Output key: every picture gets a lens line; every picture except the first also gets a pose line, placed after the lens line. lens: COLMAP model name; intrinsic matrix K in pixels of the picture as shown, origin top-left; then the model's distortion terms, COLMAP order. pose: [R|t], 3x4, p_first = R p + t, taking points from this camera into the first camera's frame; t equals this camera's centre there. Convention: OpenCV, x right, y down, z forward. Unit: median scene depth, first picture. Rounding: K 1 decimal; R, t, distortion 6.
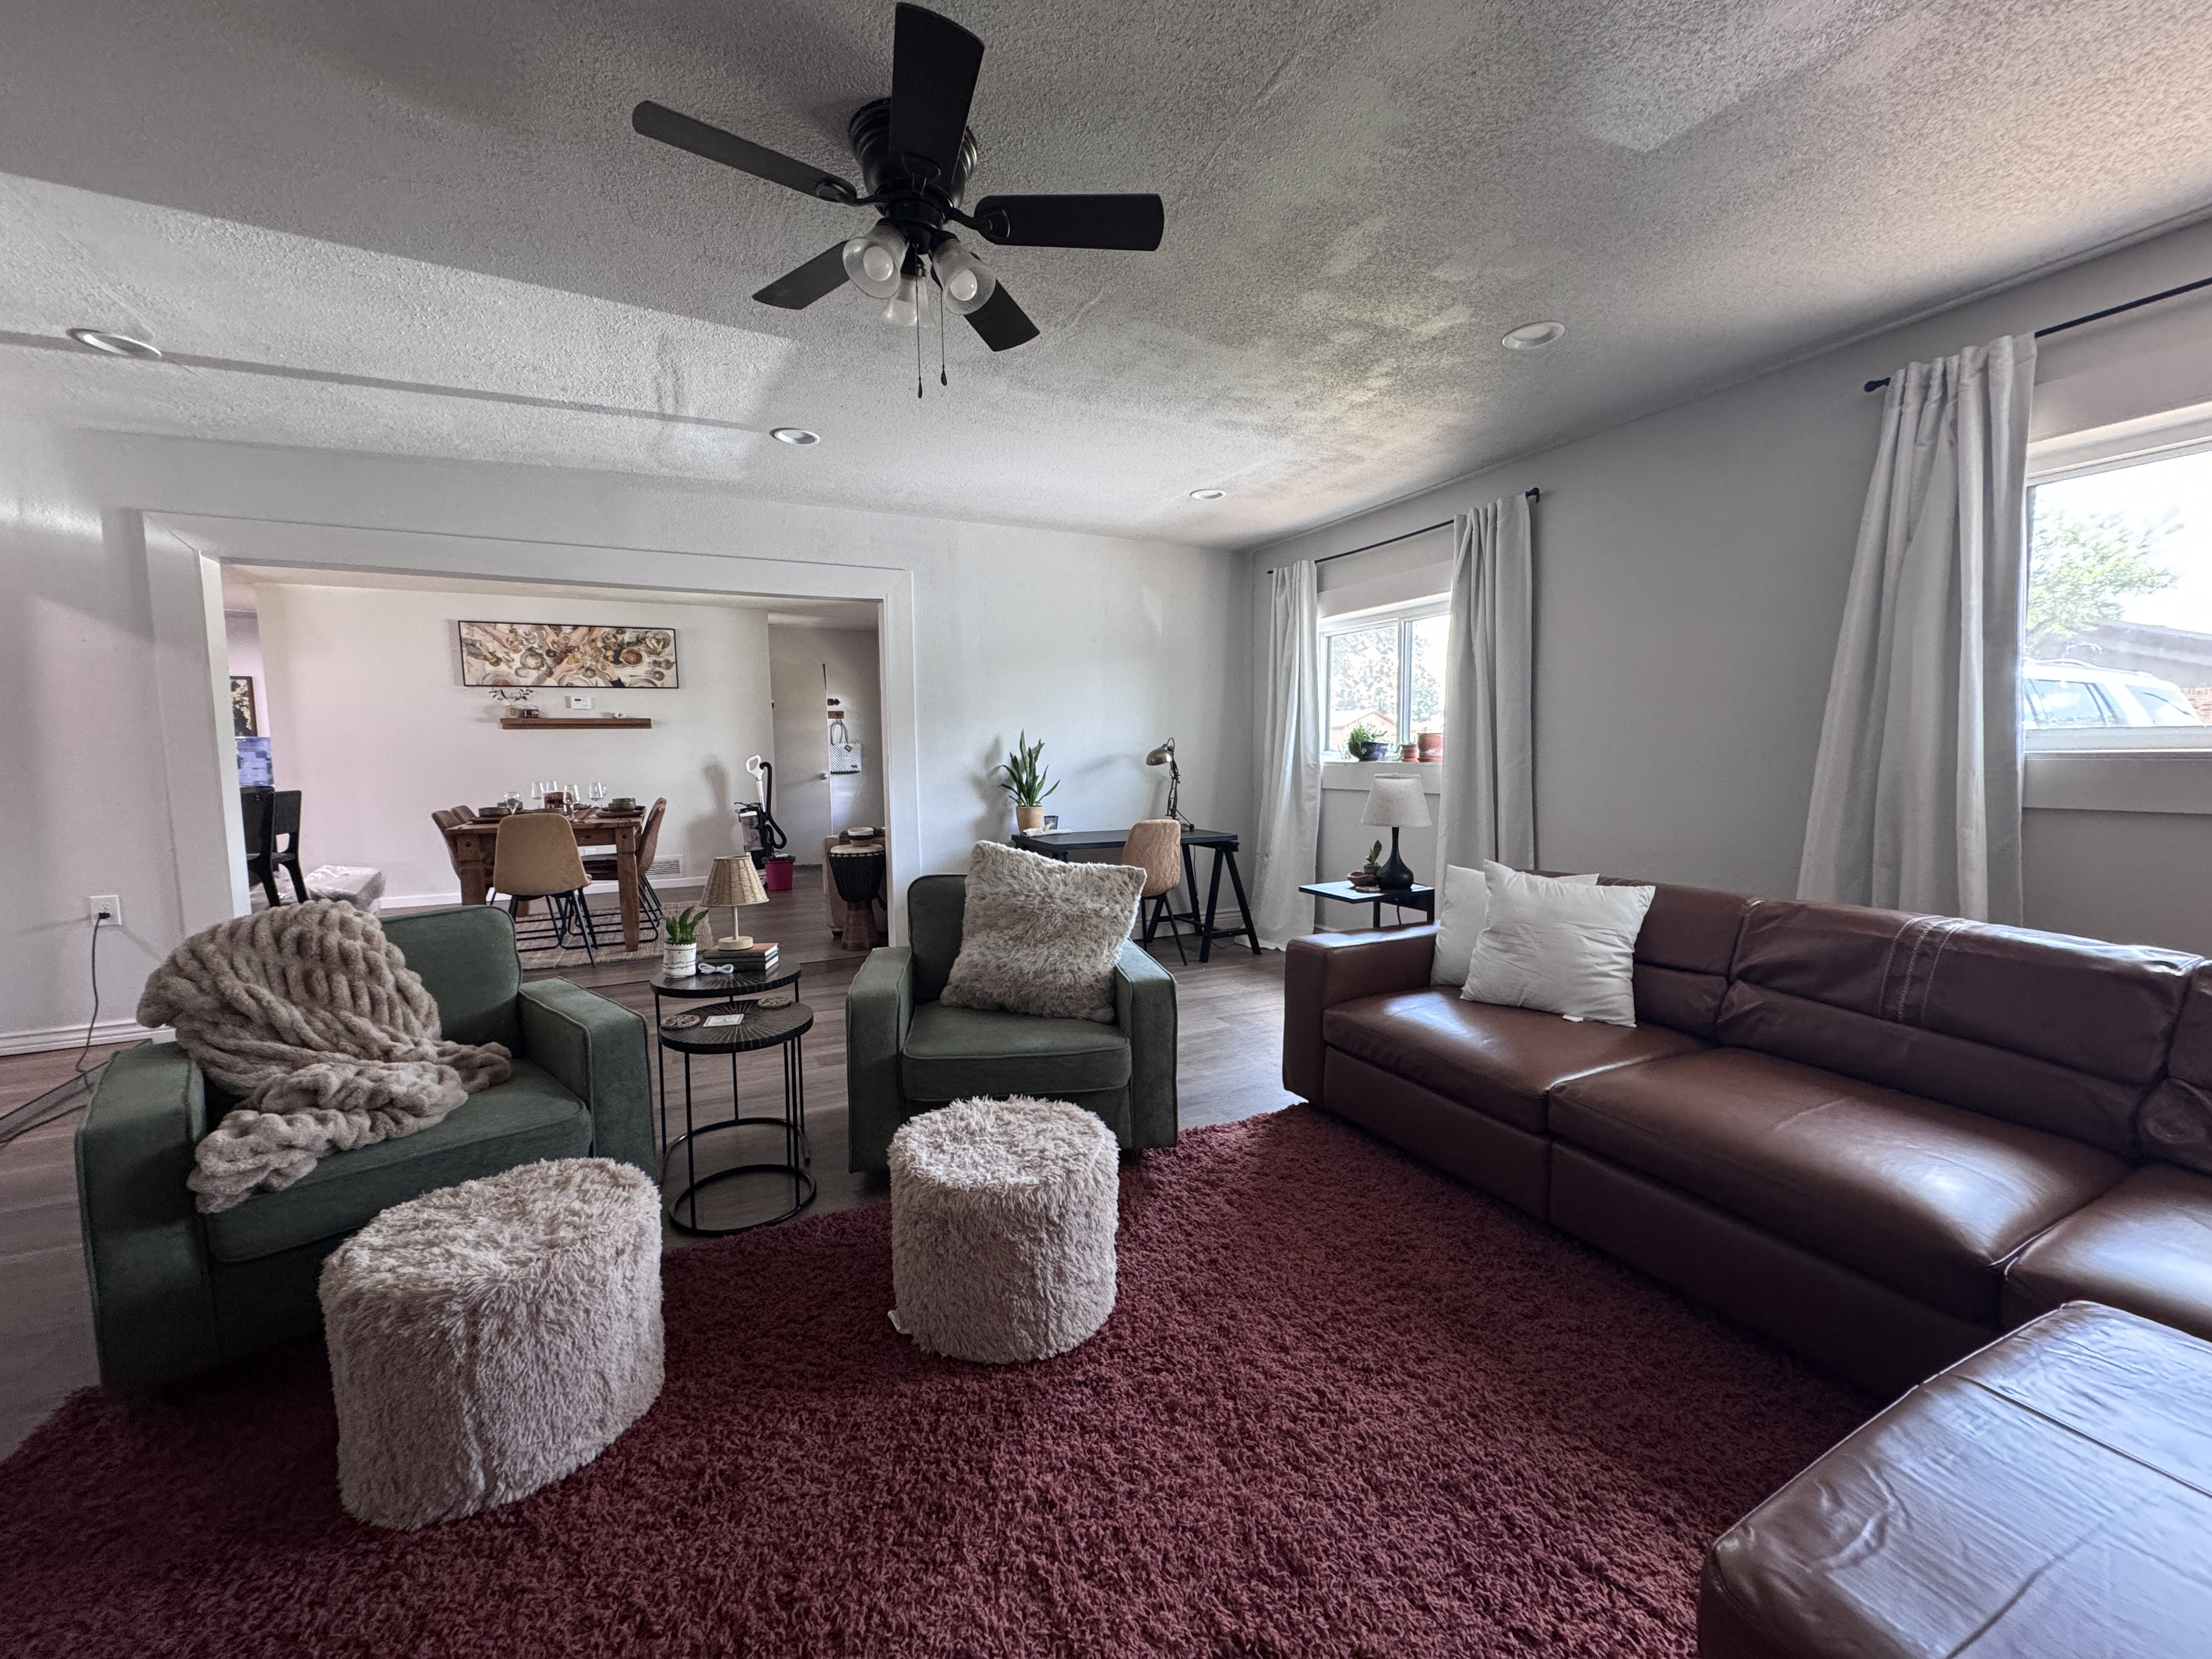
lens RADIAL K [[878.0, 0, 1105.6], [0, 878.0, 832.6], [0, 0, 1]] dist [-0.000638, -0.000120]
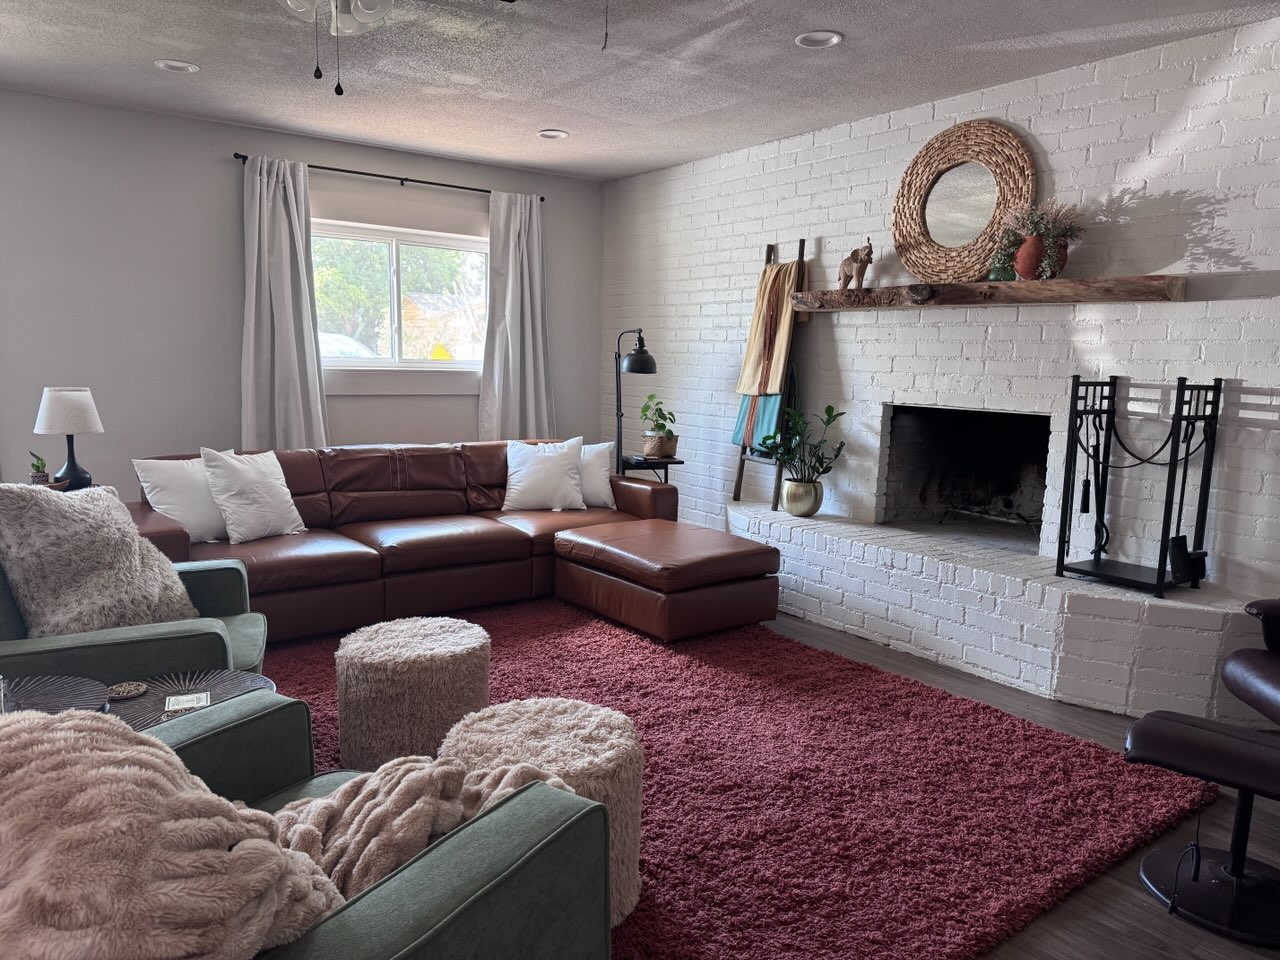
lens RADIAL K [[888.7, 0, 640.1], [0, 888.7, 480.0], [0, 0, 1]] dist [0.083129, -0.101798]
pose [[-0.181355, -0.128189, 0.975027, -1.335007], [0.074931, 0.986785, 0.143672, -0.086903], [-0.980559, 0.099115, -0.169353, 0.706135]]
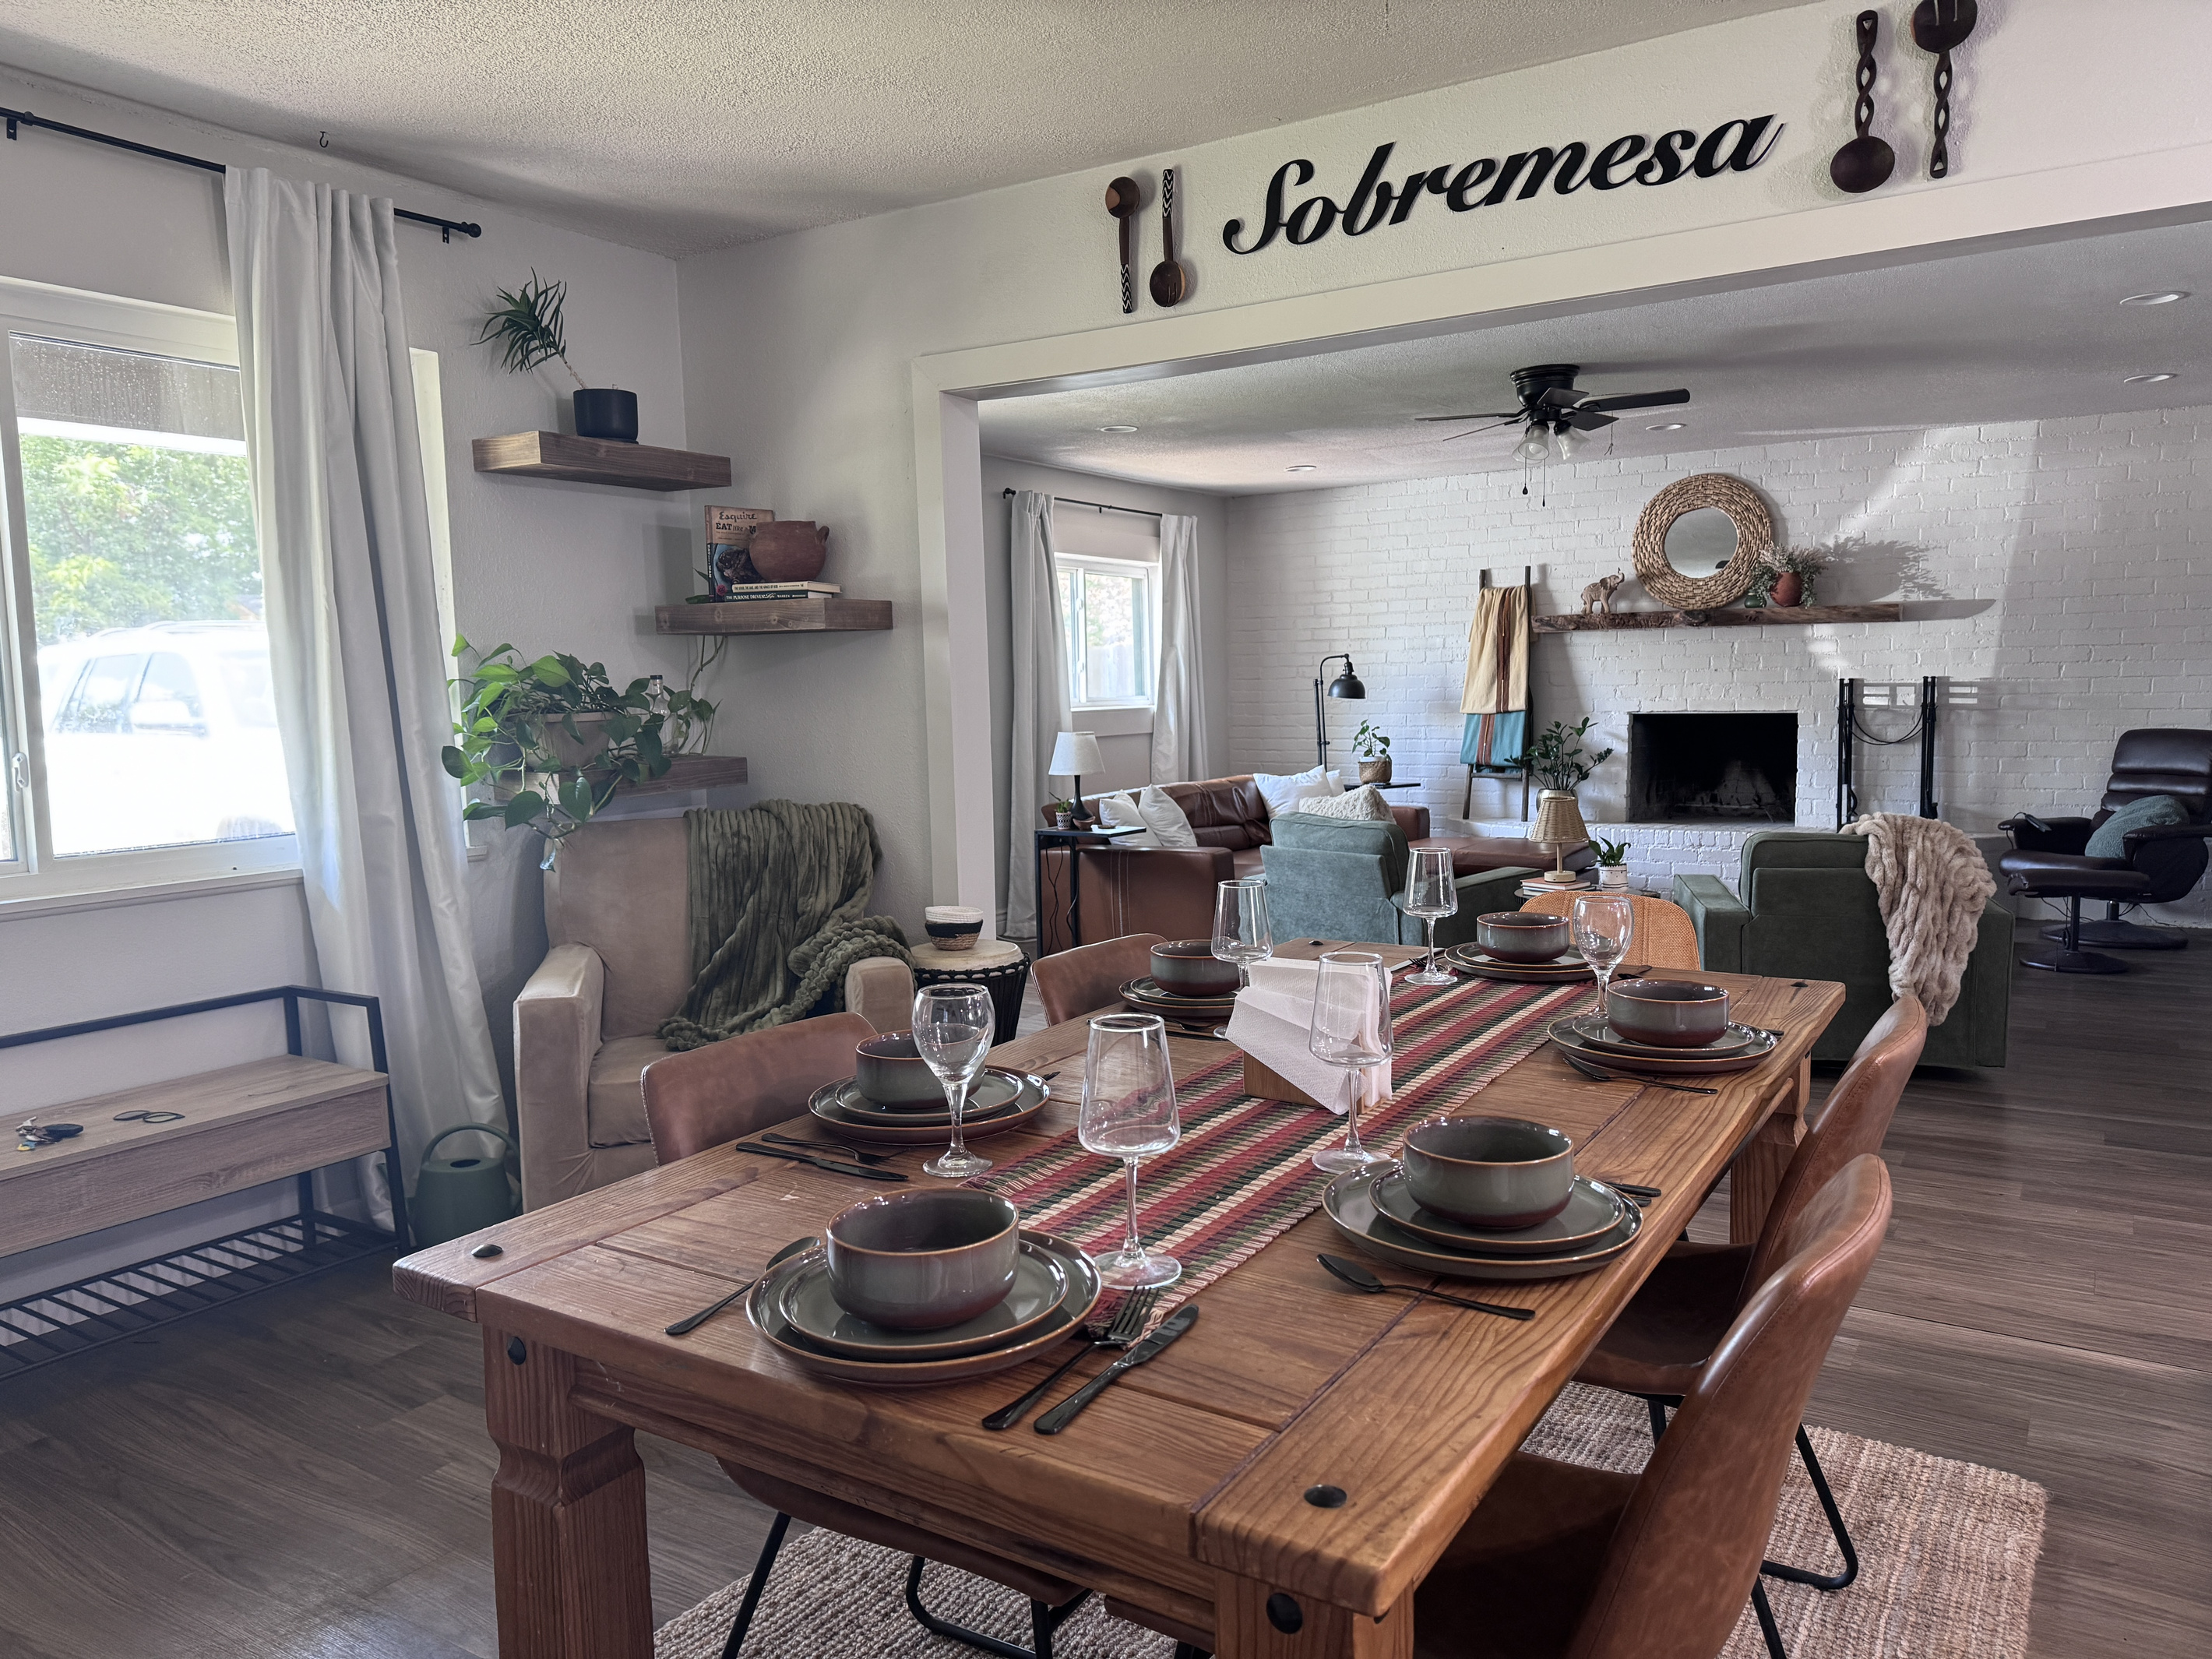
lens RADIAL K [[1544.7, 0, 1106.3], [0, 1544.7, 838.1], [0, 0, 1]] dist [0.117489, -0.176614]
pose [[-0.501806, -0.063666, 0.862634, -2.225075], [0.107390, 0.984986, 0.135166, -0.295586], [-0.858288, 0.160465, -0.487435, 2.970665]]
